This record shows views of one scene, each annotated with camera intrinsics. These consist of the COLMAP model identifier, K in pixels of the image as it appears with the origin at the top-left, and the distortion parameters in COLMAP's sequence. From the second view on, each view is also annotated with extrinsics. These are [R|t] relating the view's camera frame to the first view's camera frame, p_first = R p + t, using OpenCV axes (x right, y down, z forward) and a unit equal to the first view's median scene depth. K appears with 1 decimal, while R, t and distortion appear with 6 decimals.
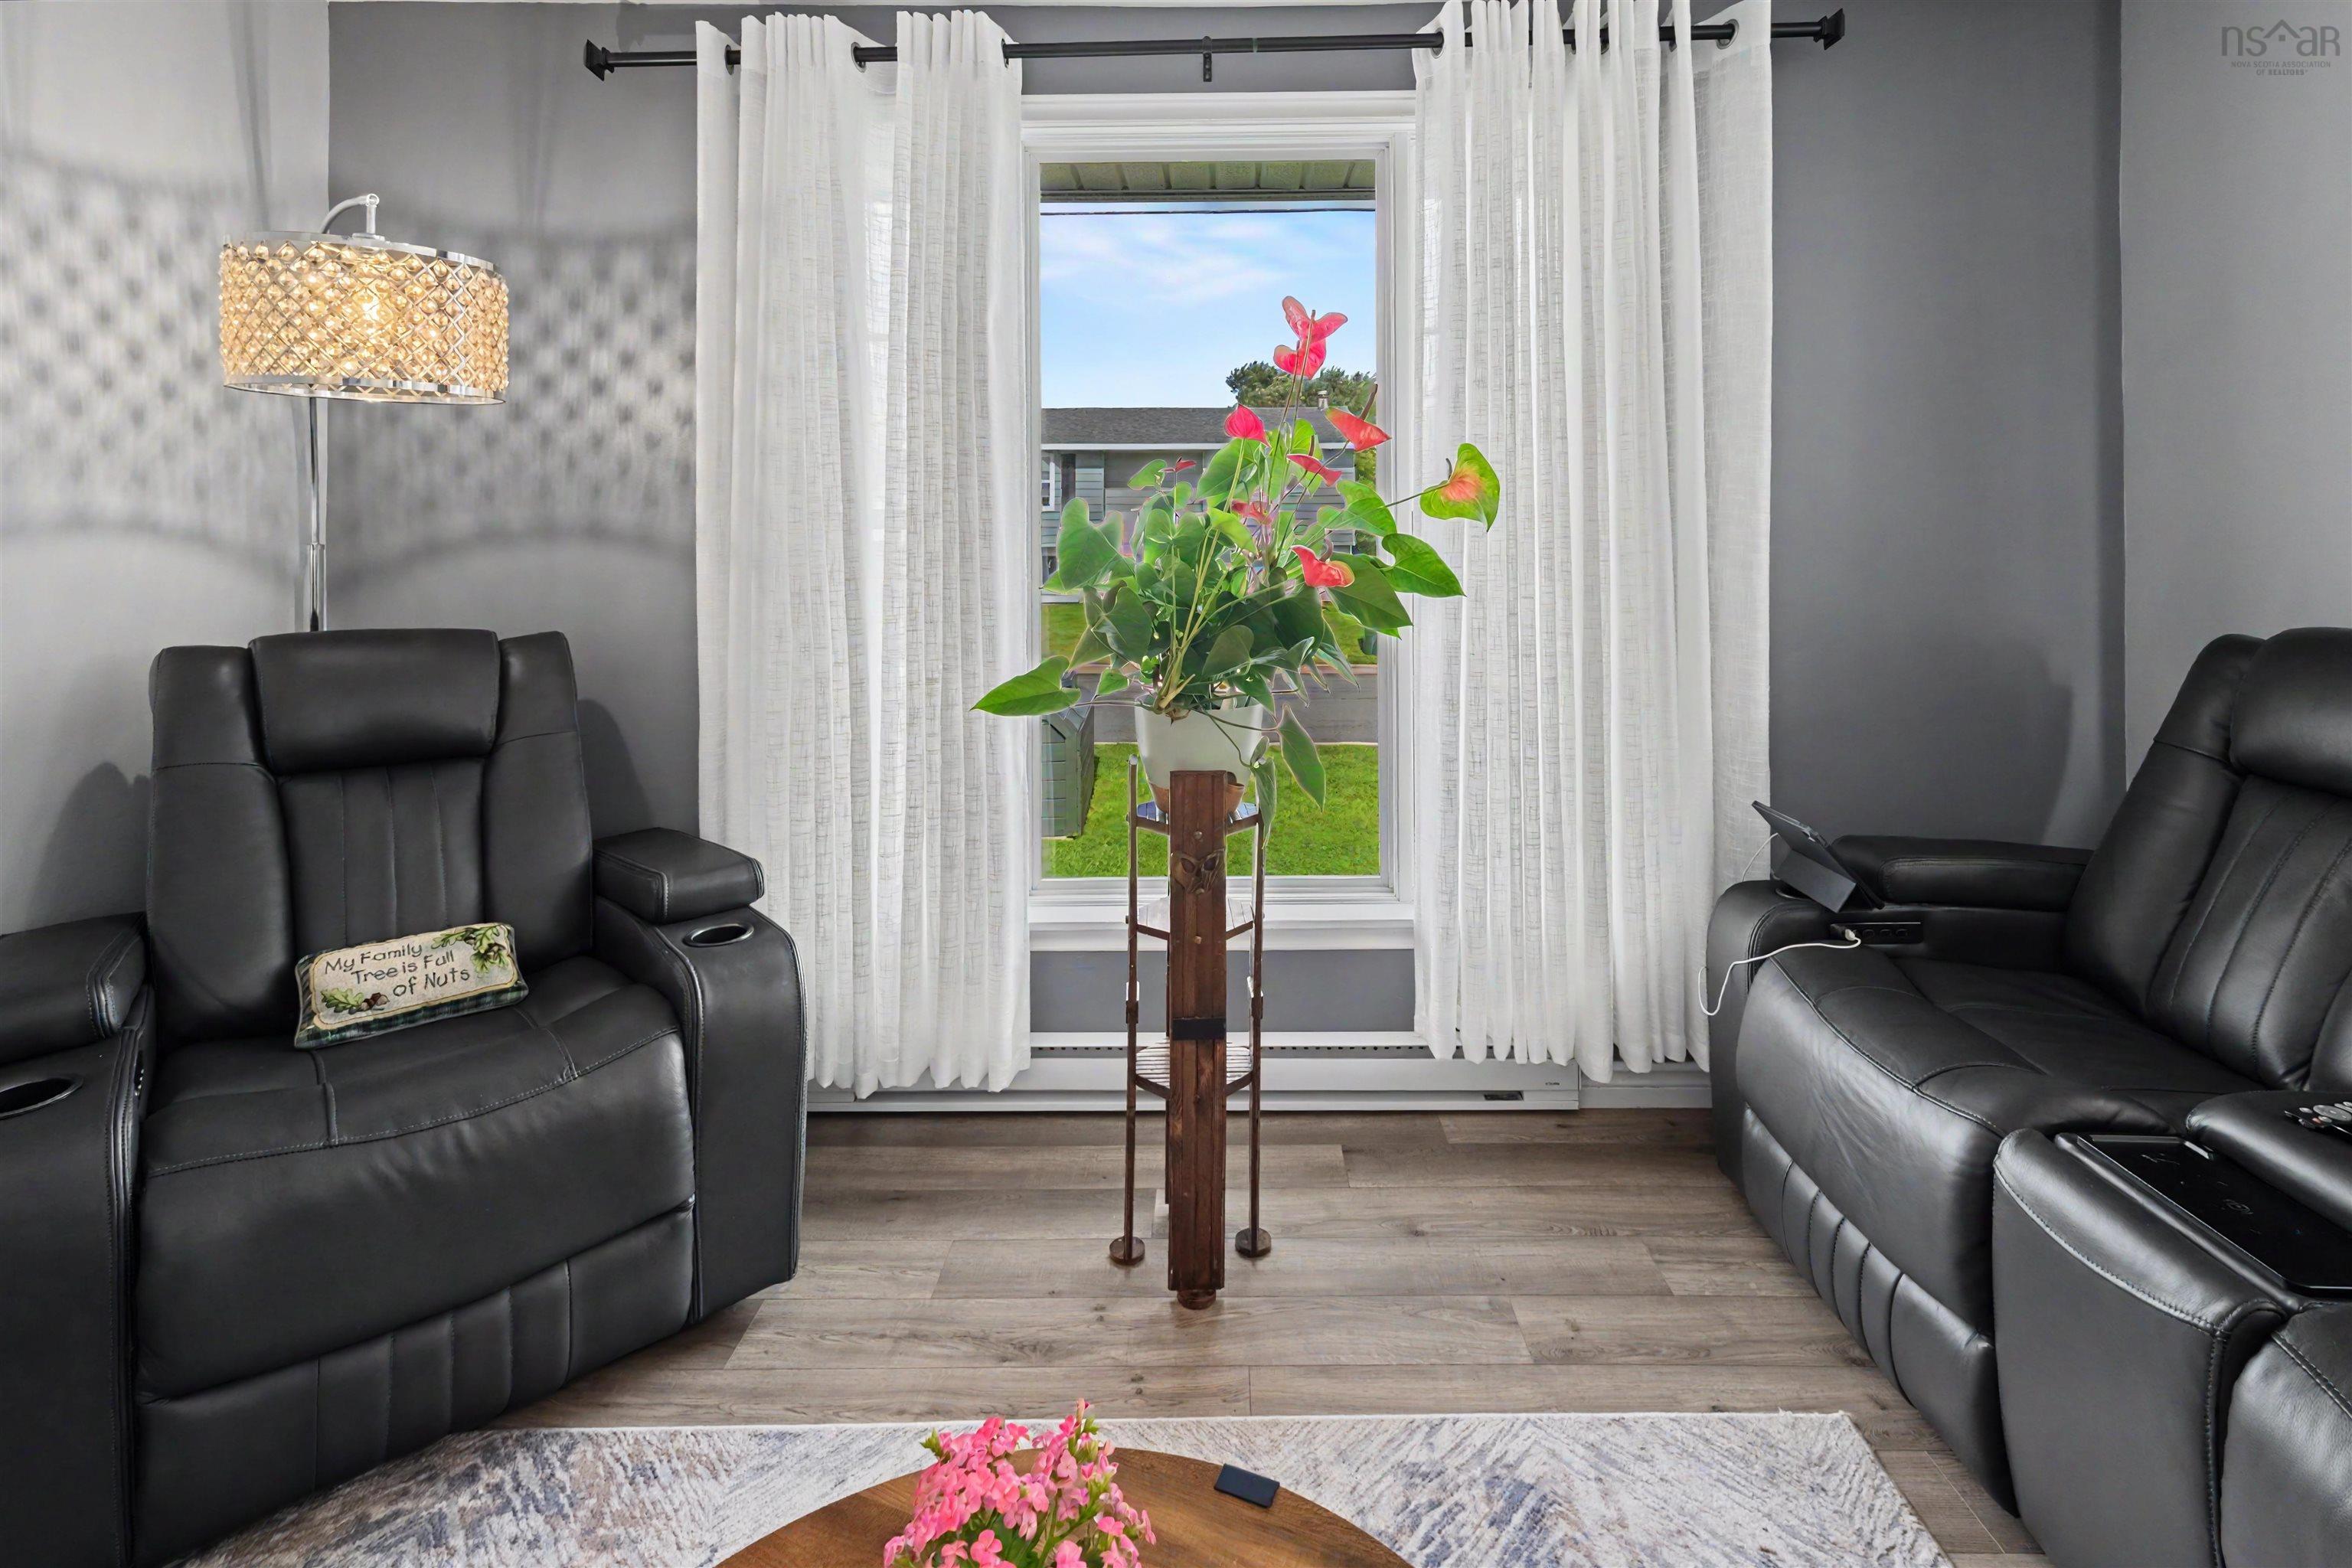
lens RADIAL K [[1132.5, 0, 1178.0], [0, 1132.5, 575.9], [0, 0, 1]] dist [-0.001301, -0.000502]
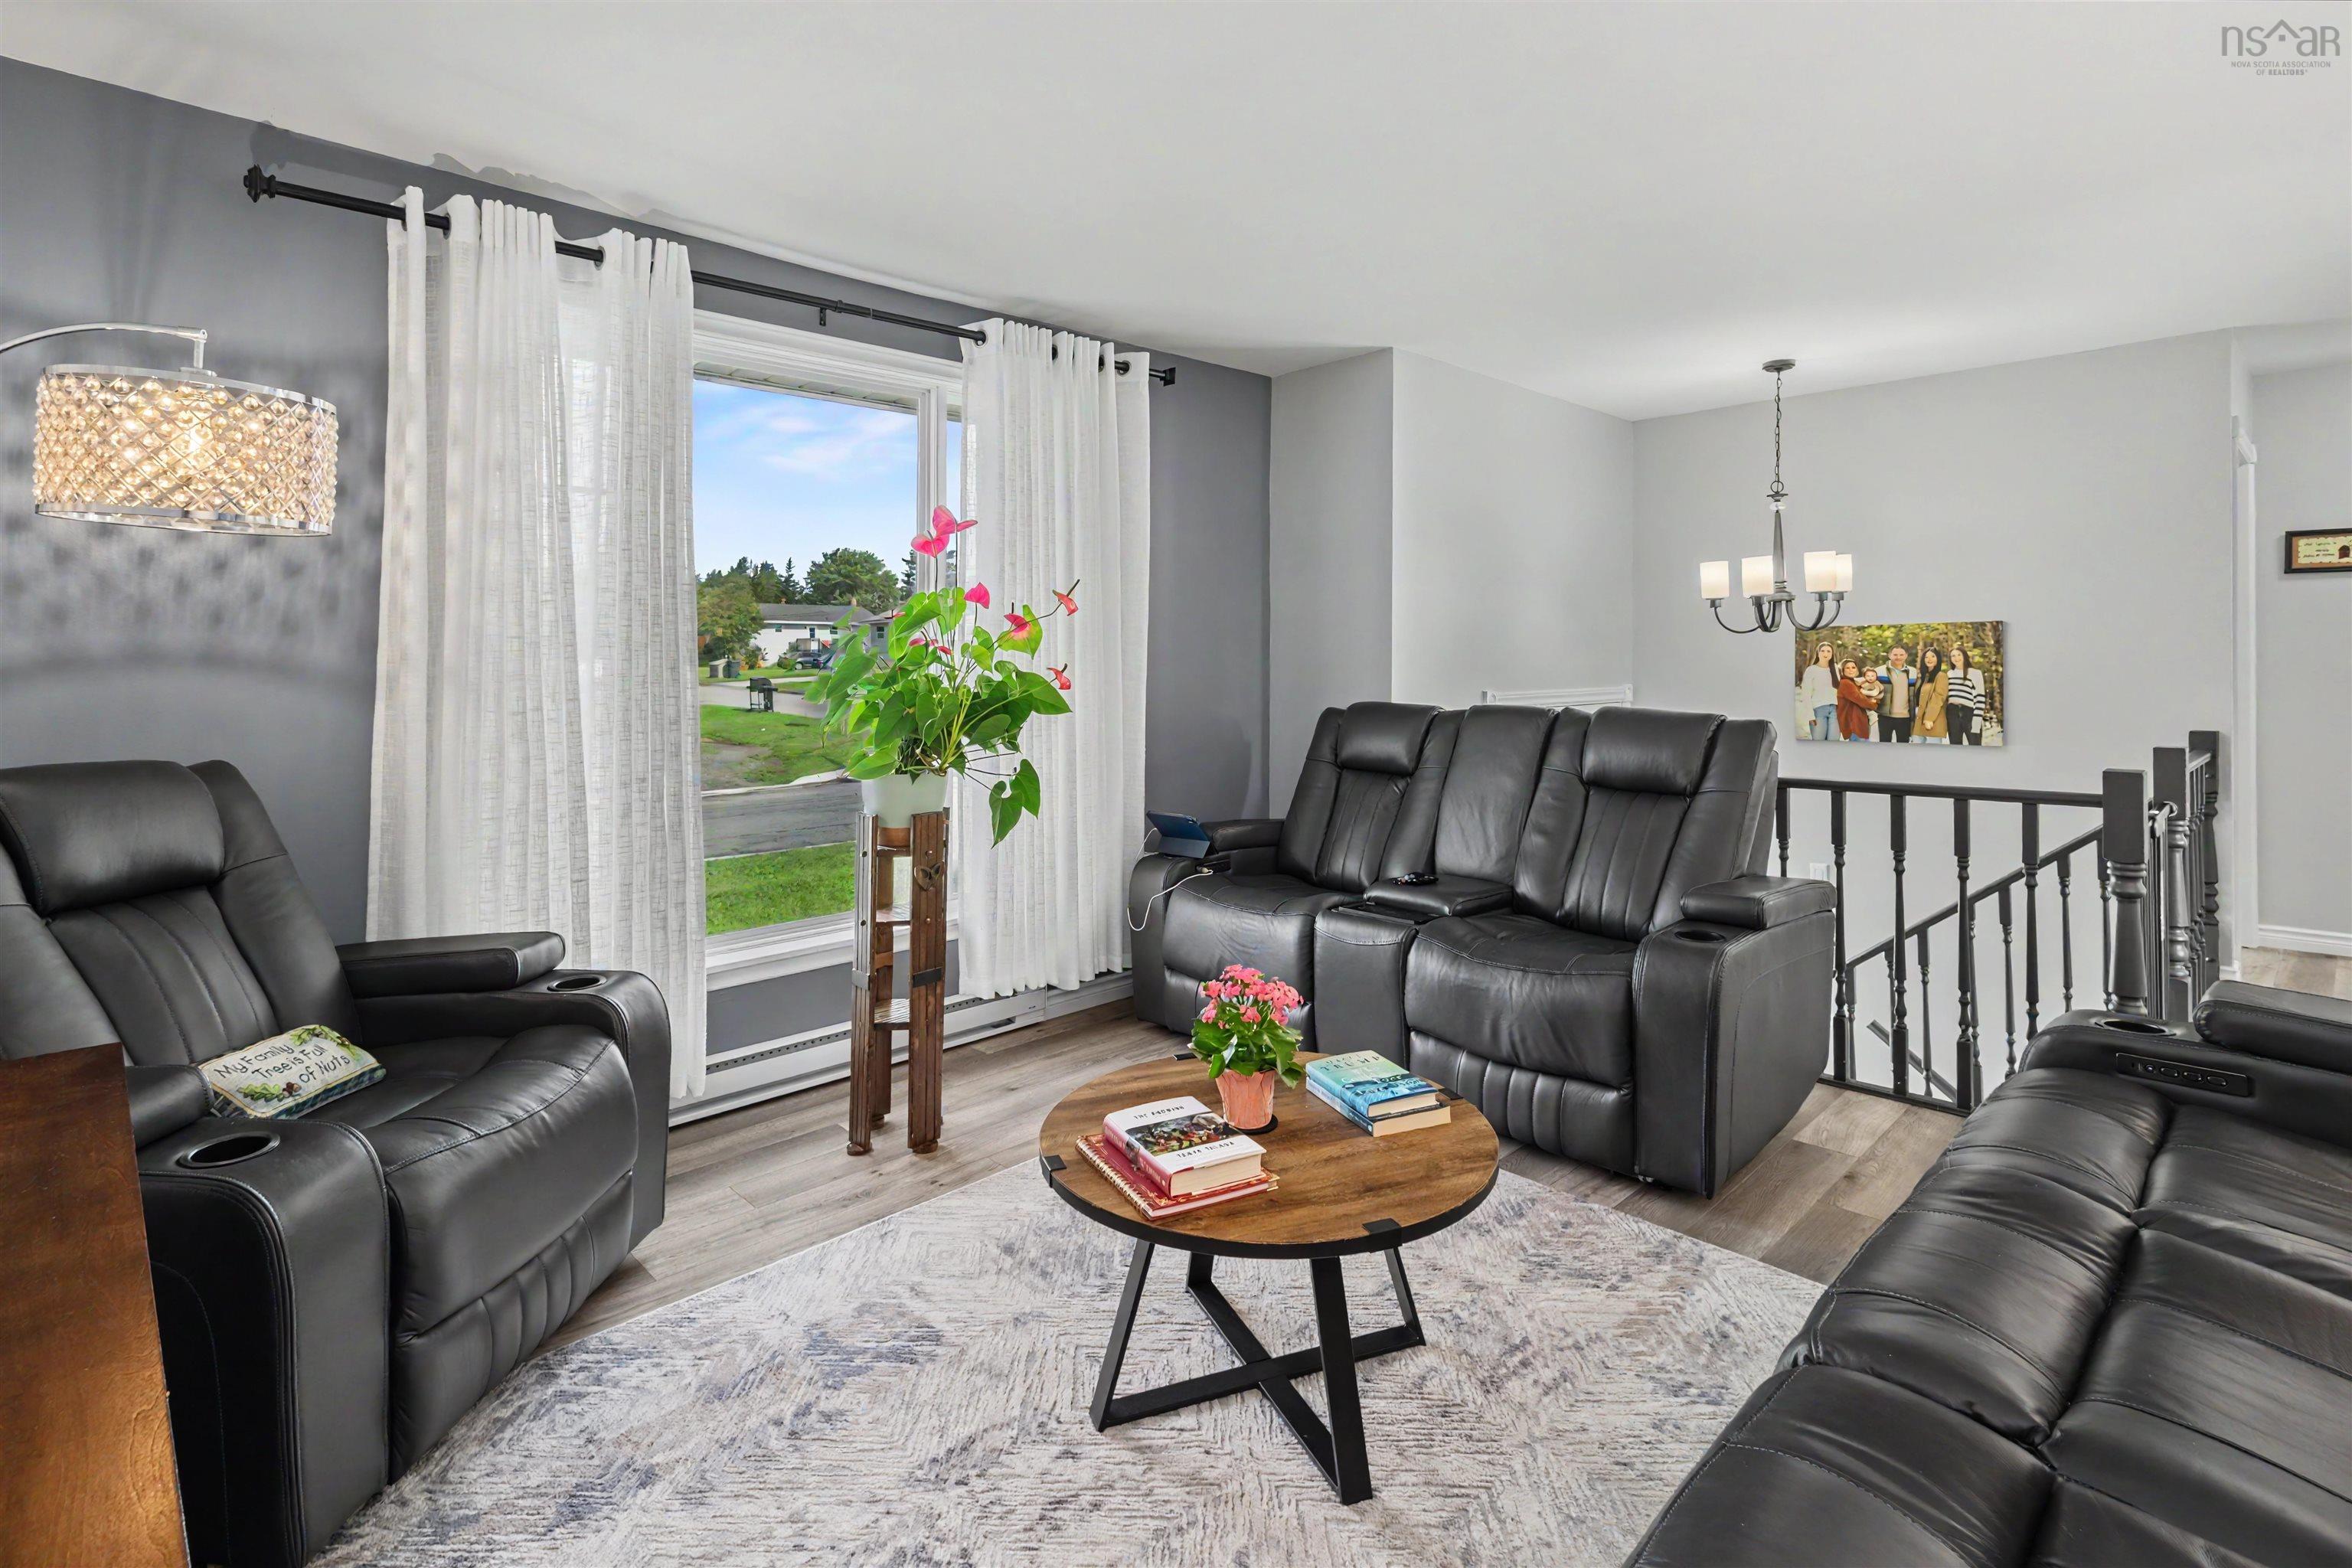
lens RADIAL K [[1127.3, 0, 1176.0], [0, 1127.3, 784.0], [0, 0, 1]] dist [-0.001396, -0.000129]
pose [[0.722648, -0.075105, 0.687124, -0.758606], [0.023491, 0.996174, 0.084180, 0.007849], [-0.690817, -0.044692, 0.721647, -0.344330]]
